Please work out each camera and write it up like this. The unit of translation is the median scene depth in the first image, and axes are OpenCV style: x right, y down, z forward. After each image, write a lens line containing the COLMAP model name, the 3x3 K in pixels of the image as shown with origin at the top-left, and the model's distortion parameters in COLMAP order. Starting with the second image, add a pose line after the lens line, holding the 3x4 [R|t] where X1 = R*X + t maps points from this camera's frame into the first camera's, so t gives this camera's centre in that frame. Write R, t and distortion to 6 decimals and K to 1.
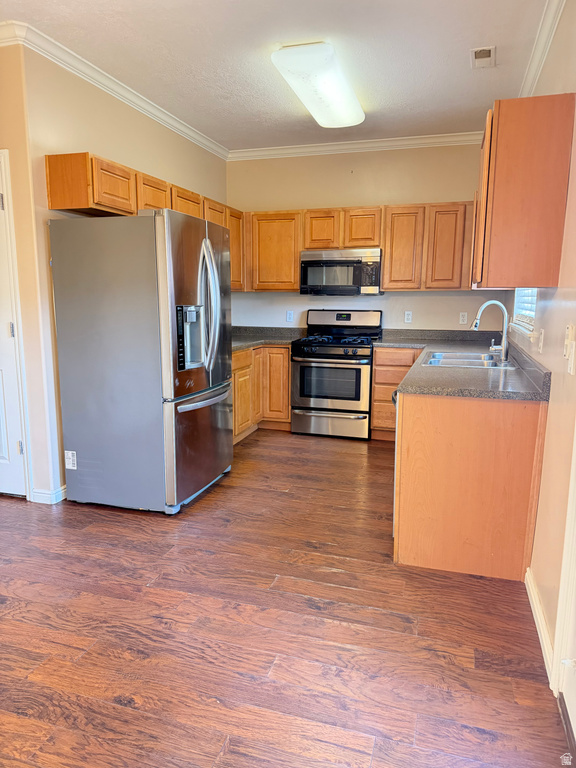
lens RADIAL K [[530.2, 0, 288.0], [0, 530.2, 384.0], [0, 0, 1]] dist [0.085071, -0.114649]
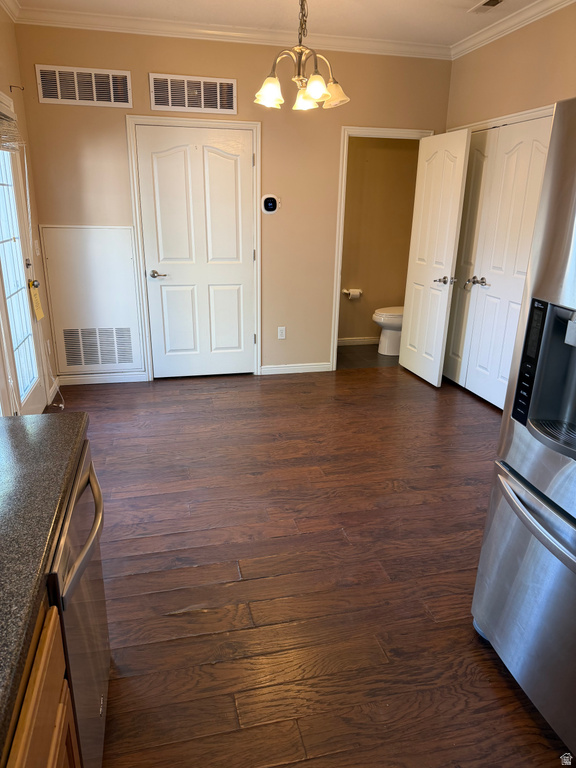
lens RADIAL K [[530.2, 0, 288.0], [0, 530.2, 384.0], [0, 0, 1]] dist [0.085071, -0.114649]
pose [[-0.855109, 0.143305, -0.498249, 0.160418], [-0.110710, 0.888399, 0.445522, -0.171925], [0.506490, 0.436131, -0.743813, 0.806334]]
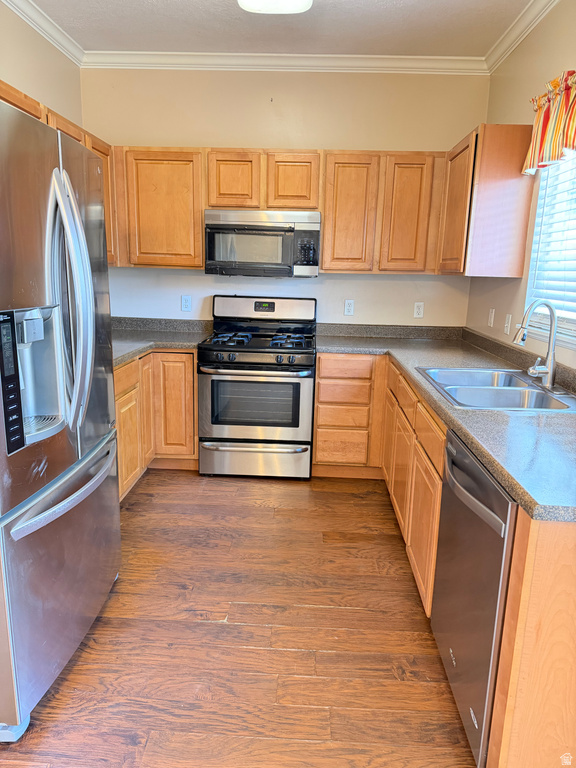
lens RADIAL K [[530.2, 0, 288.0], [0, 530.2, 384.0], [0, 0, 1]] dist [0.085071, -0.114649]
pose [[0.966509, -0.034936, 0.254243, -0.056829], [0.020758, 0.998087, 0.058236, -0.067880], [-0.255791, -0.051008, 0.965385, 0.315096]]
